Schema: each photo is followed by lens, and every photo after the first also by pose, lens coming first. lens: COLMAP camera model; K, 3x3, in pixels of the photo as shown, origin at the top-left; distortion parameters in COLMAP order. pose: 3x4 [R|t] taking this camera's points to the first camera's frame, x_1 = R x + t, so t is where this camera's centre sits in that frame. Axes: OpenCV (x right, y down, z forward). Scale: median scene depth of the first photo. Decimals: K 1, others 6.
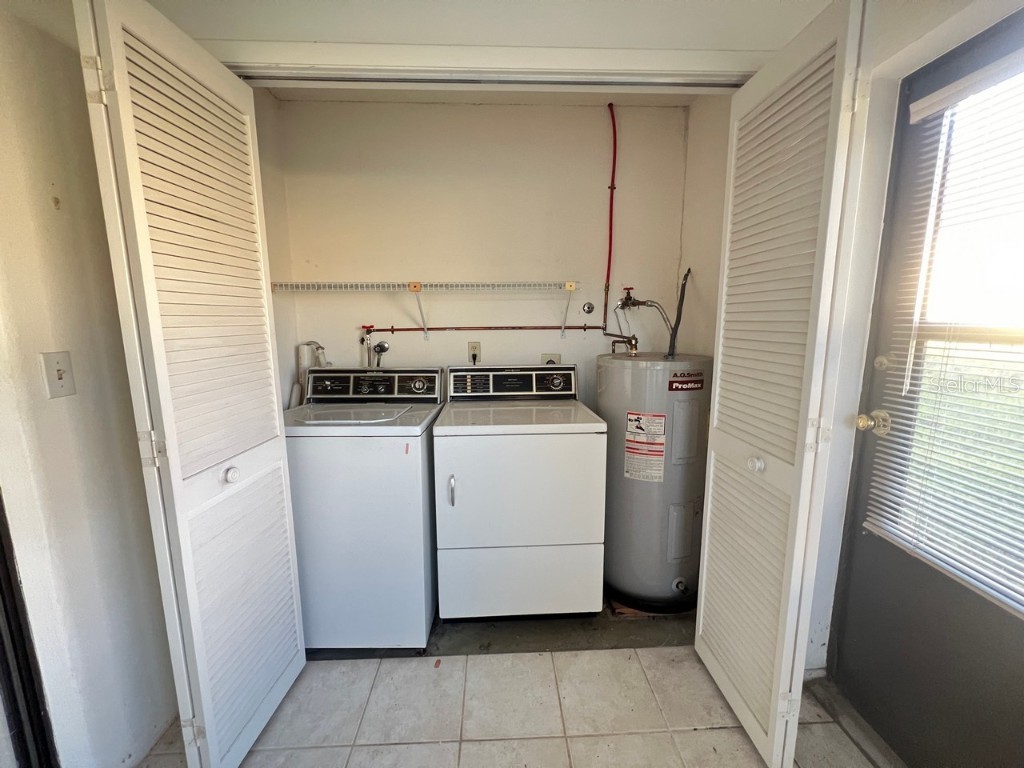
lens RADIAL K [[408.0, 0, 514.6], [0, 408.0, 383.6], [0, 0, 1]] dist [-0.000733, -0.000078]
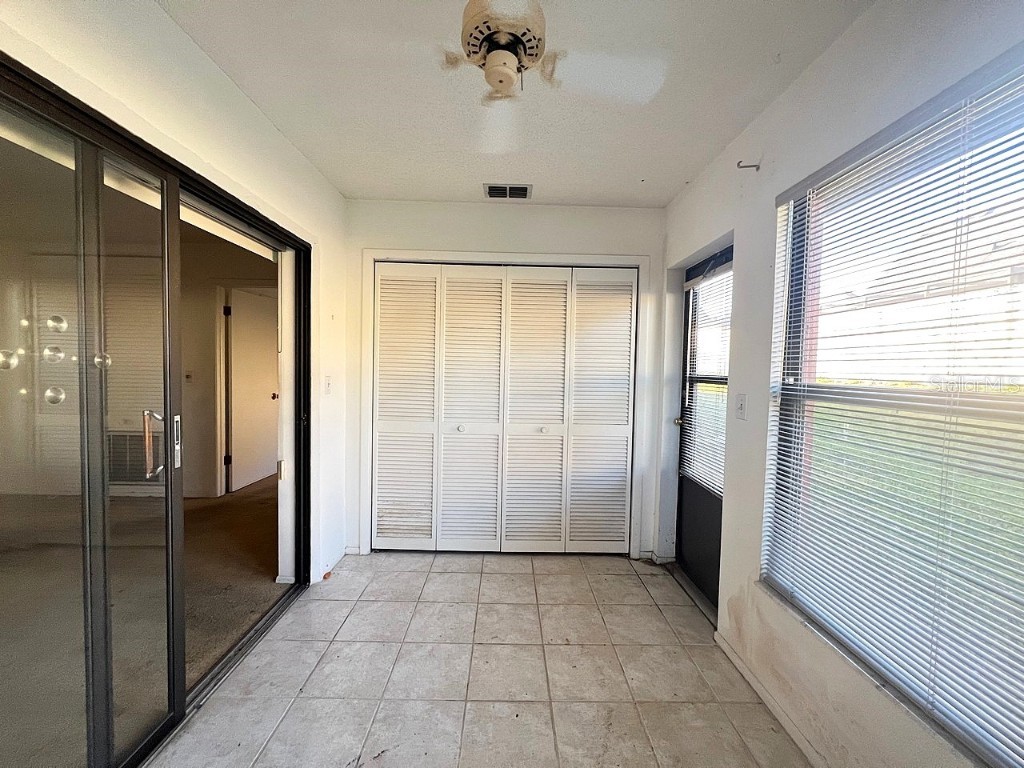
lens RADIAL K [[411.8, 0, 510.8], [0, 411.8, 383.8], [0, 0, 1]] dist [0.003709, 0.000151]
pose [[0.999403, 0.022993, -0.025792, 0.038506], [-0.025808, 0.993061, -0.114737, 0.145068], [0.022975, 0.115335, 0.993061, -0.993470]]
